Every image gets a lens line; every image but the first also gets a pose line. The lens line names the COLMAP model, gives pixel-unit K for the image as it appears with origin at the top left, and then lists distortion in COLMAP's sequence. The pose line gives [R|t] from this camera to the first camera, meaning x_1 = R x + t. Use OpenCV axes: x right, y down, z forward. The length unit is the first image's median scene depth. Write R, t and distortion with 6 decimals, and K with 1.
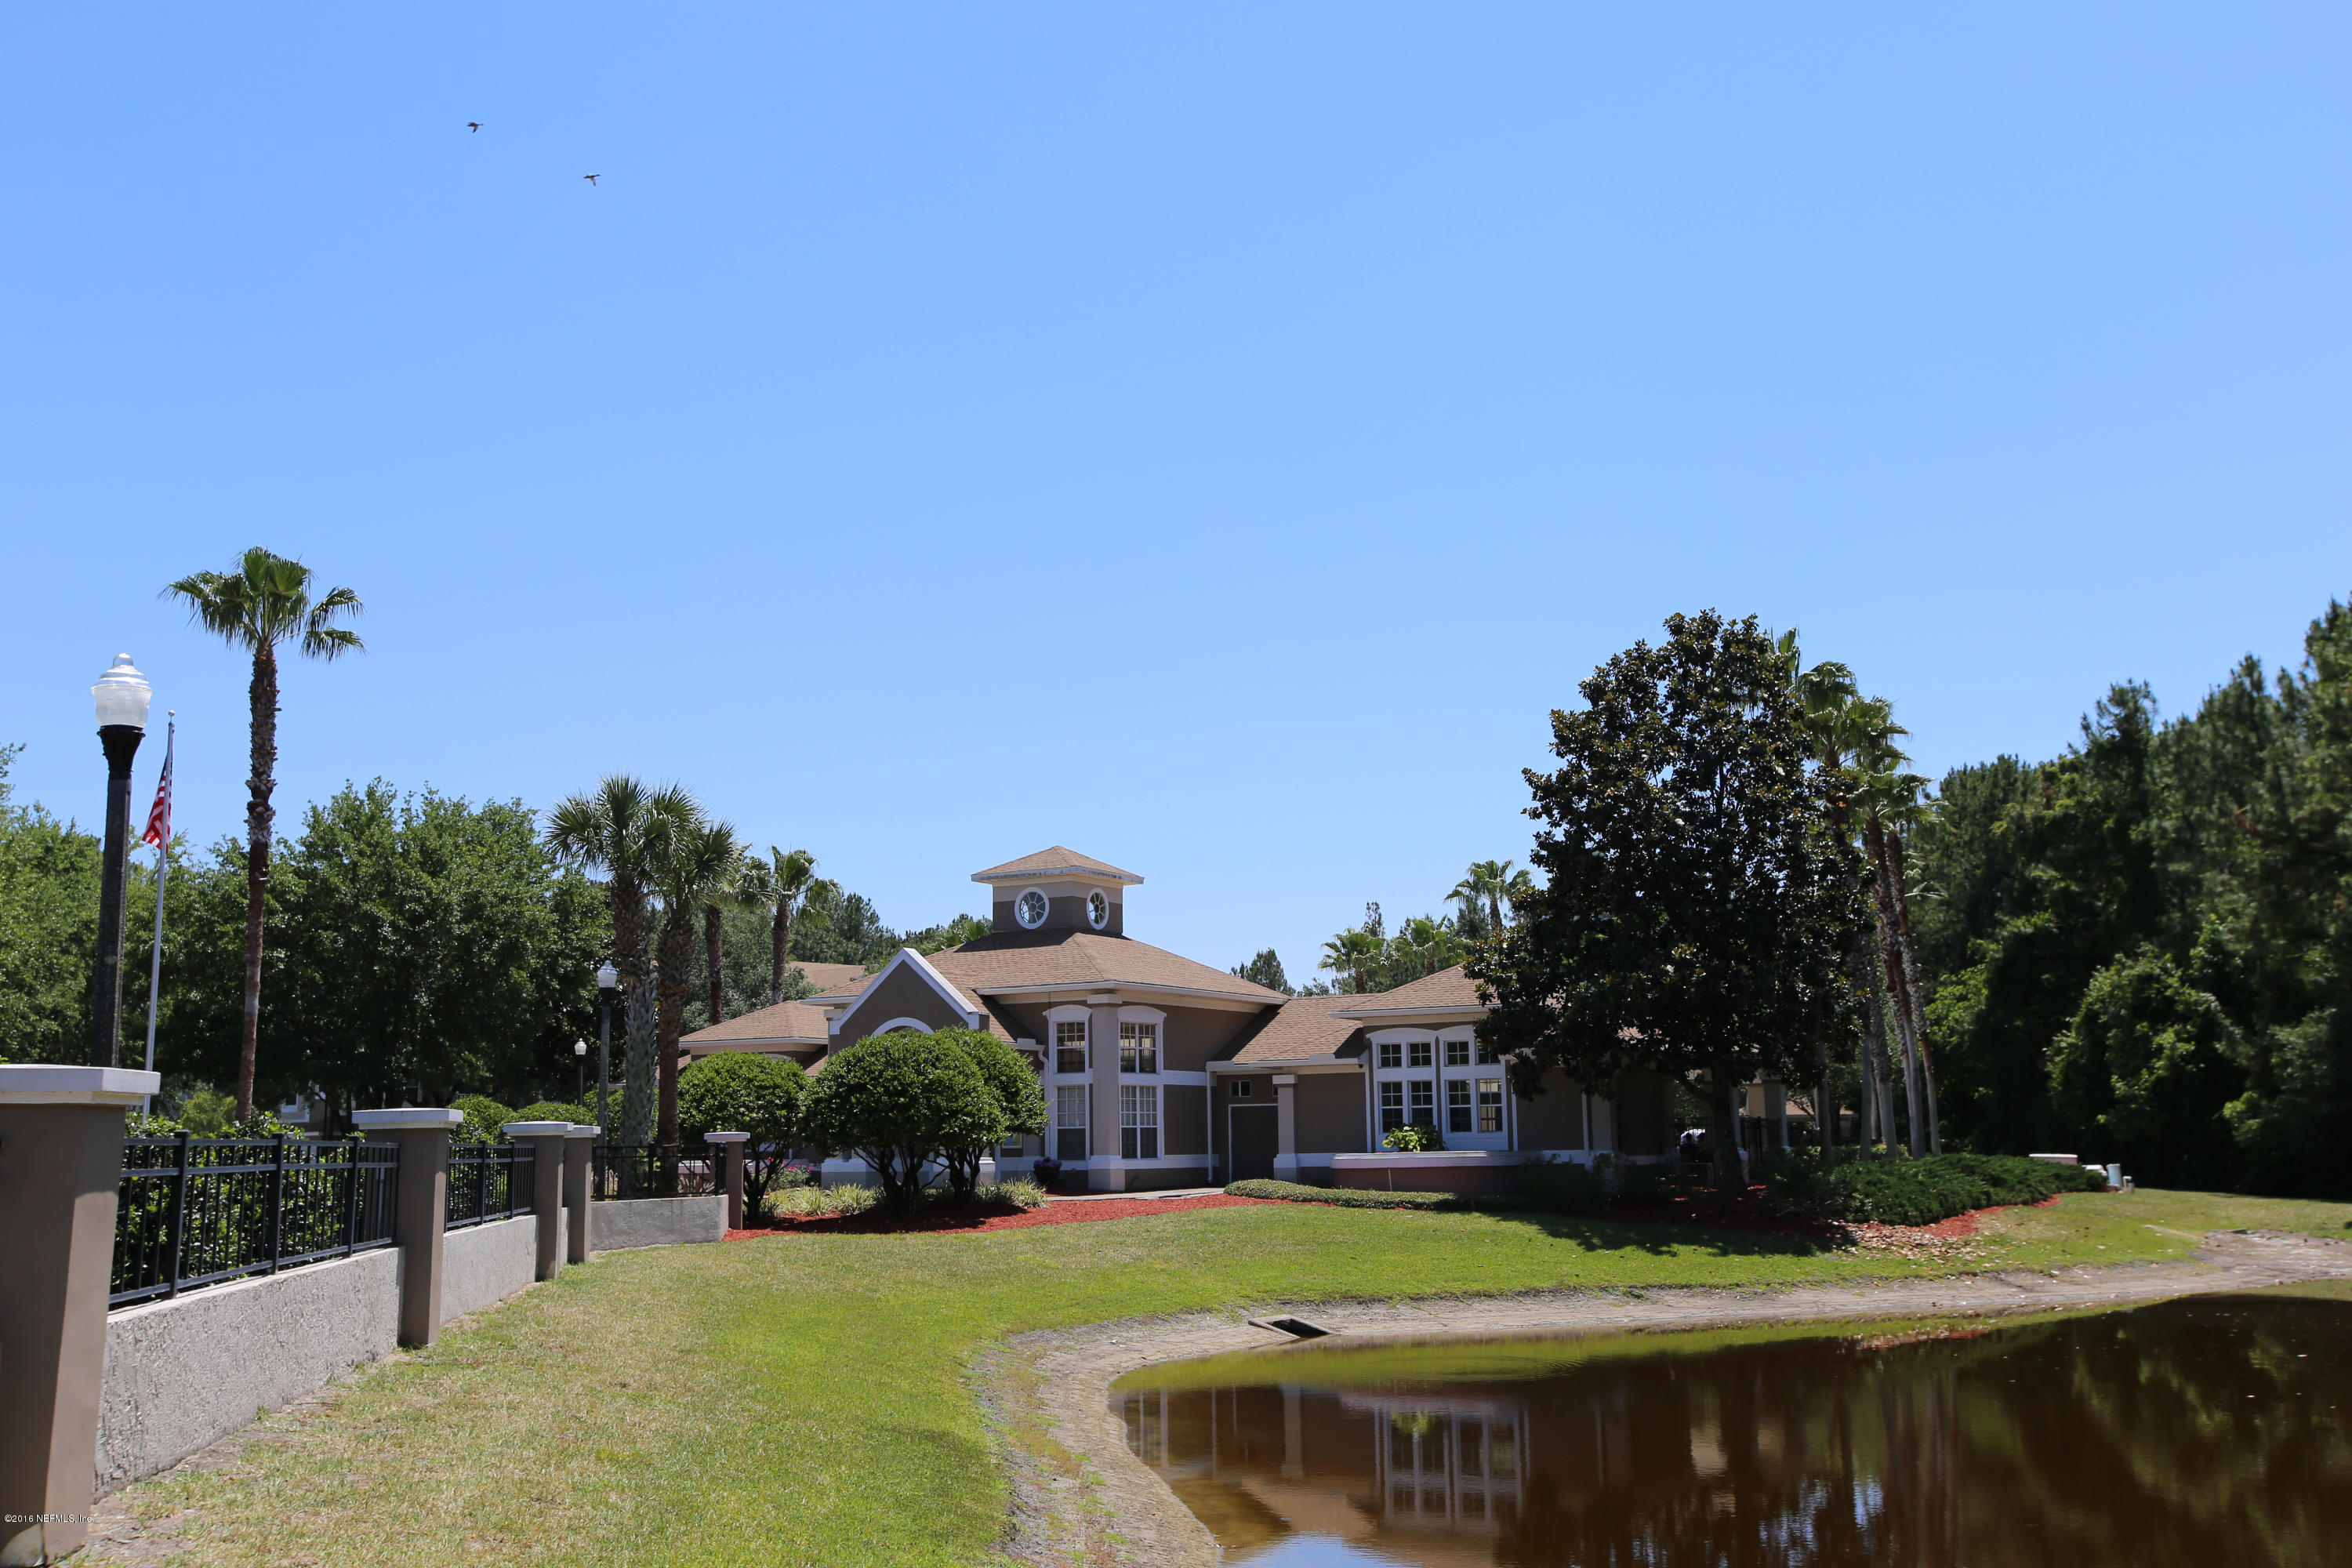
lens RADIAL K [[2228.7, 0, 1176.0], [0, 2228.7, 784.0], [0, 0, 1]] dist [-0.001483, 0.140886]
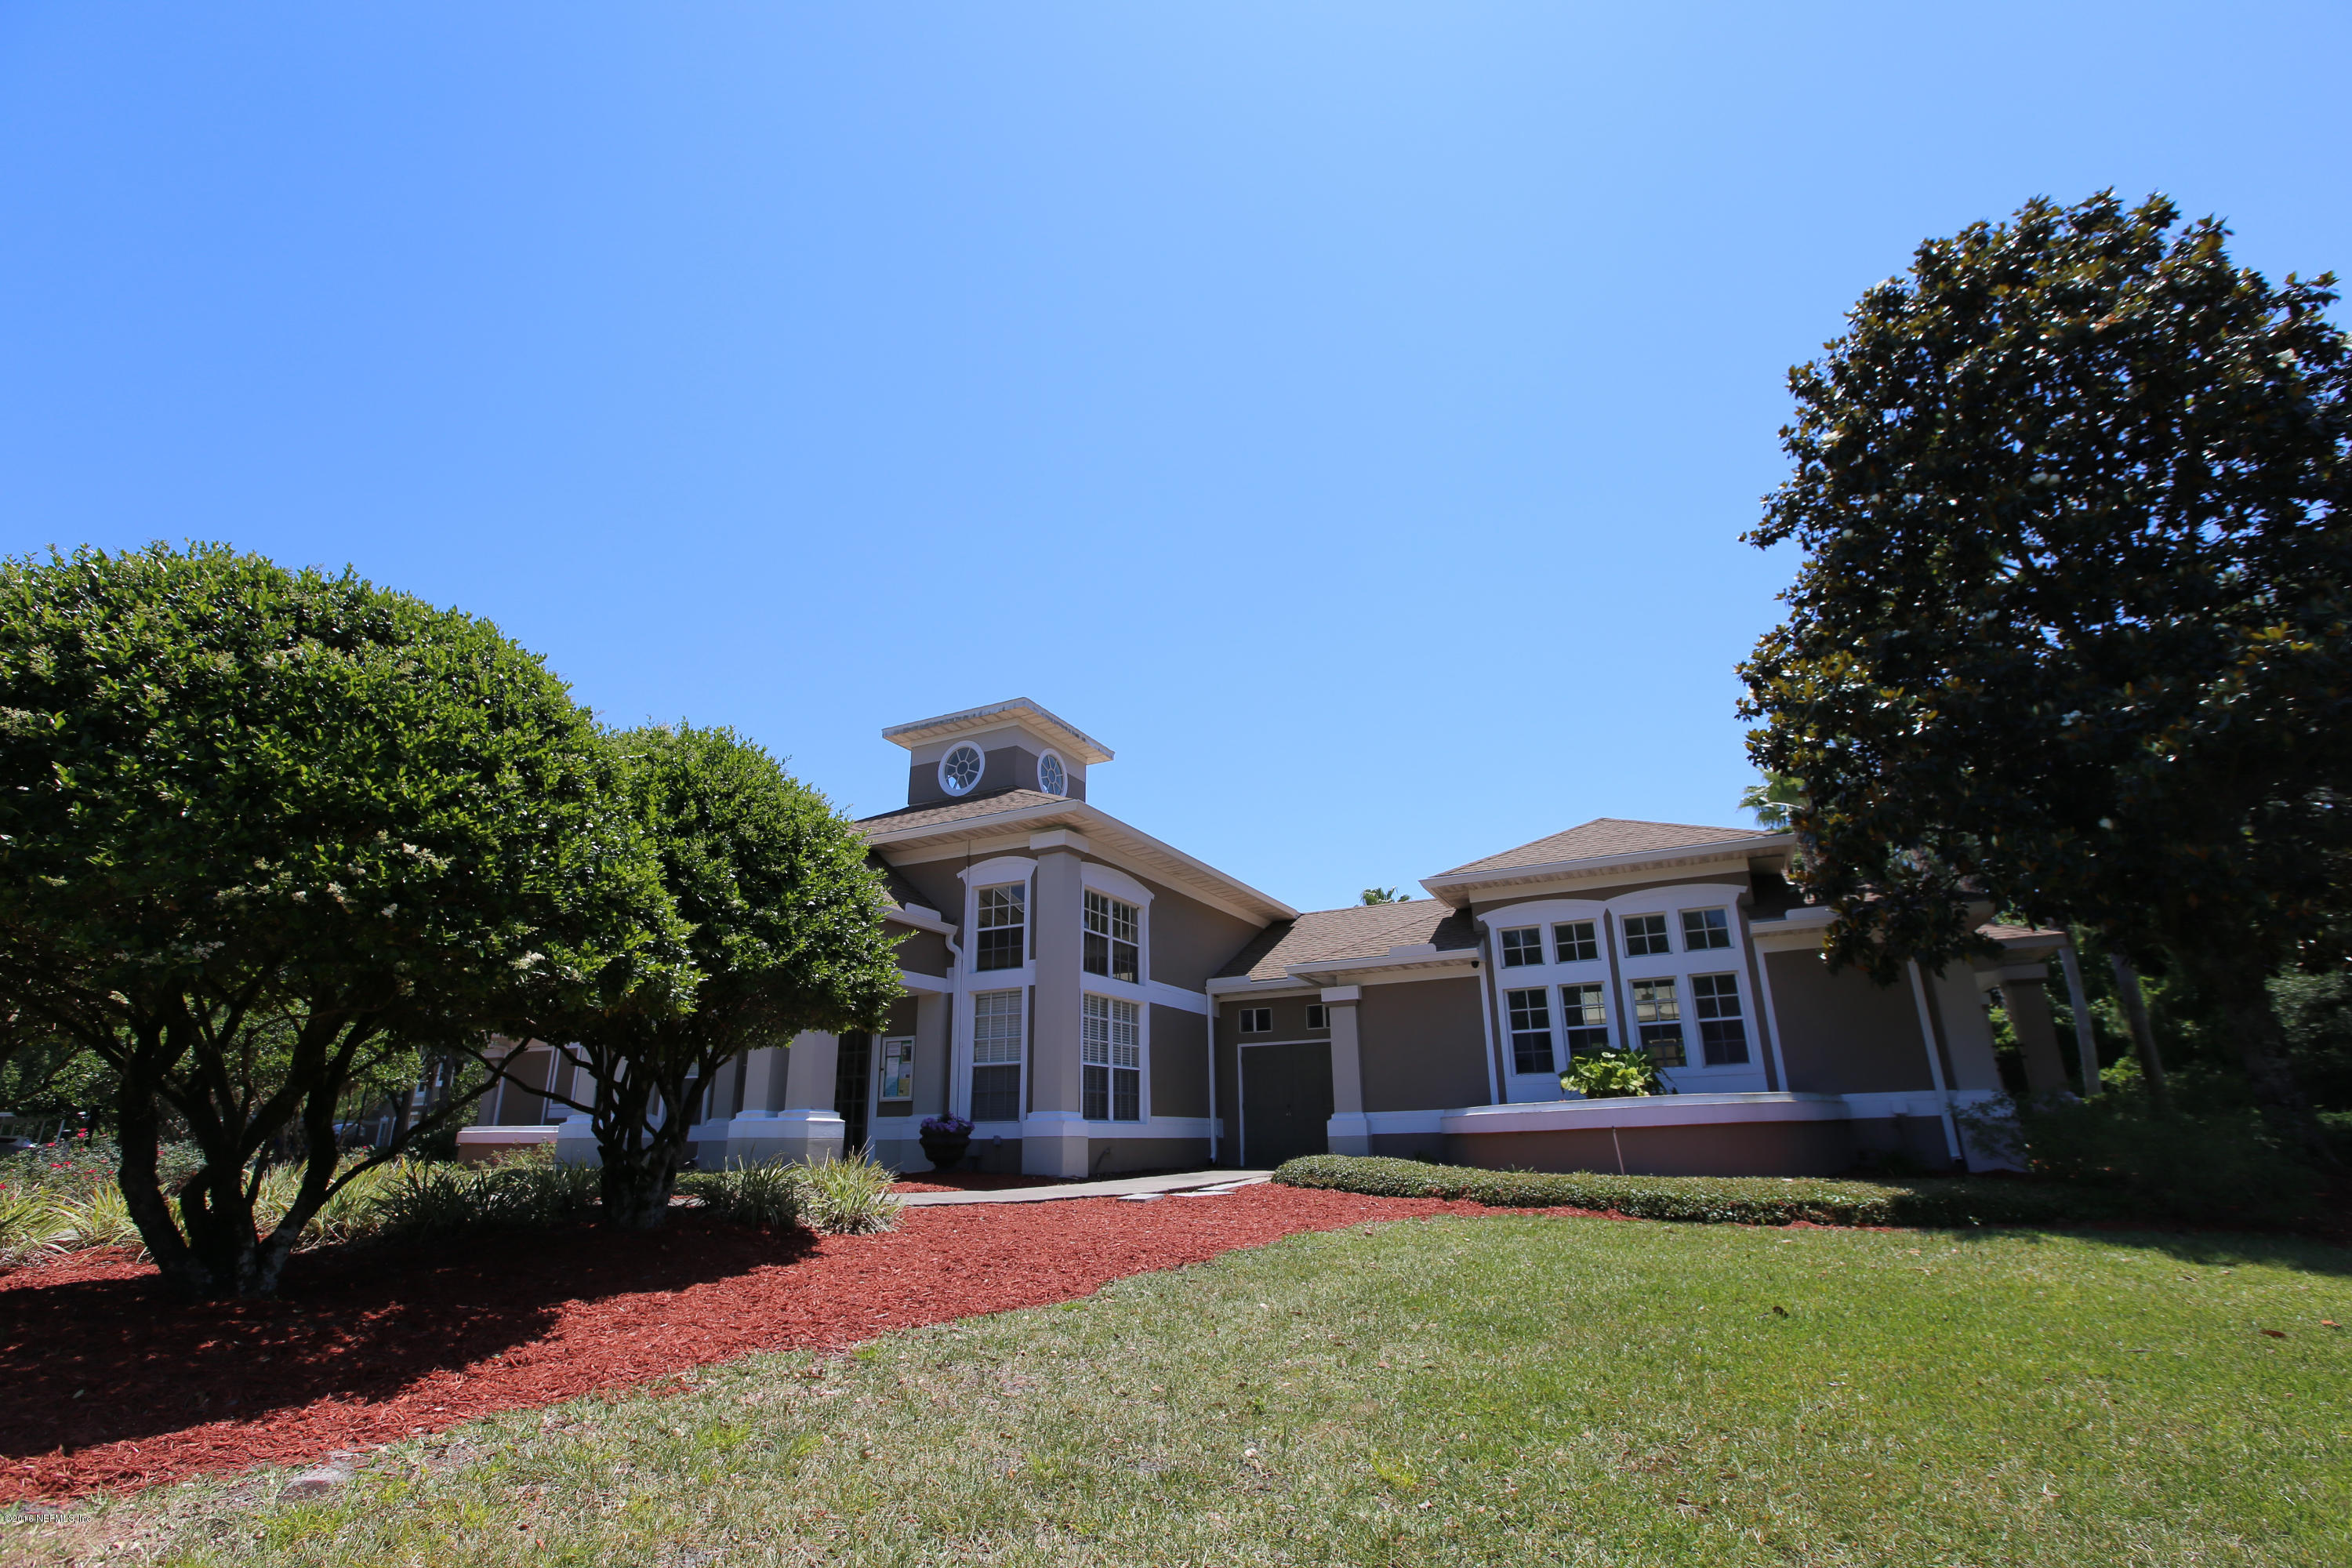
lens RADIAL K [[1083.5, 0, 1176.0], [0, 1083.5, 784.0], [0, 0, 1]] dist [-0.042275, 0.016145]
pose [[0.997343, 0.020612, 0.069875, -0.021377], [-0.009081, 0.986833, -0.161486, 0.126363], [-0.072284, 0.160423, 0.984398, 0.704543]]
